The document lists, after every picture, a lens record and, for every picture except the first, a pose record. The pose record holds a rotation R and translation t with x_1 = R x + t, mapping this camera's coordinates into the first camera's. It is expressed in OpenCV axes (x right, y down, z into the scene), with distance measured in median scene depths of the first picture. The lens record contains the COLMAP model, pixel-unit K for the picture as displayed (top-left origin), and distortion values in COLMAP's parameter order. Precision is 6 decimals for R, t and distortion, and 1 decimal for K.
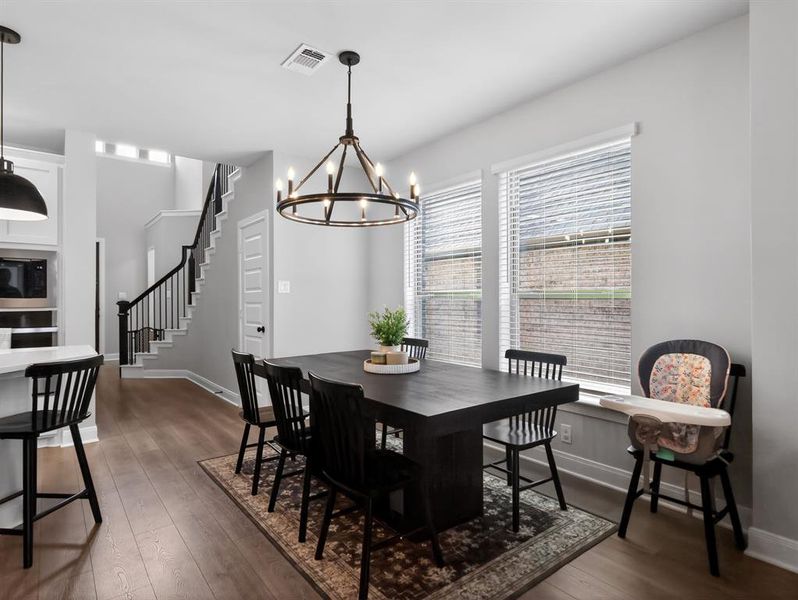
lens RADIAL K [[432.3, 0, 399.0], [0, 432.3, 300.0], [0, 0, 1]] dist [-0.003016, -0.001171]
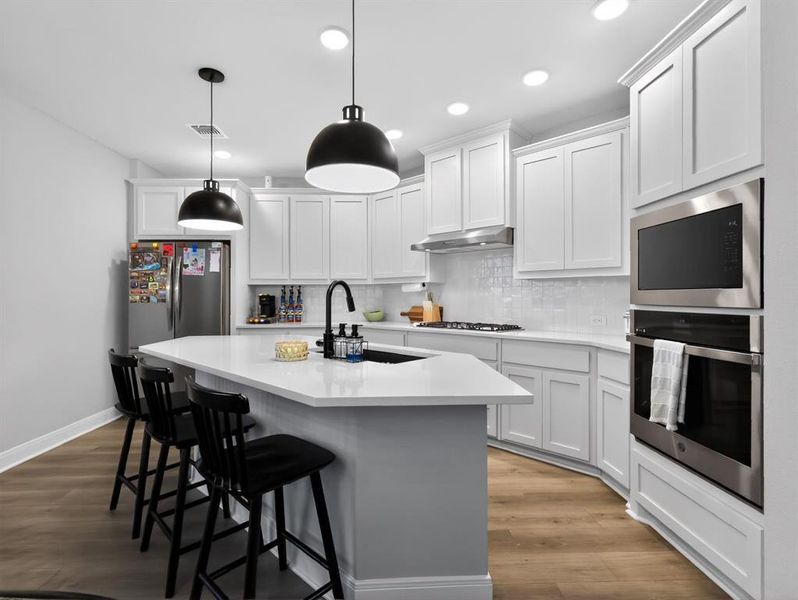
lens RADIAL K [[396.7, 0, 398.7], [0, 396.7, 291.8], [0, 0, 1]] dist [0.014642, -0.000077]
pose [[-0.586802, -0.009387, -0.809676, -0.255861], [-0.004524, 0.999955, -0.008314, 0.004990], [0.809718, -0.001216, -0.586819, 0.953280]]
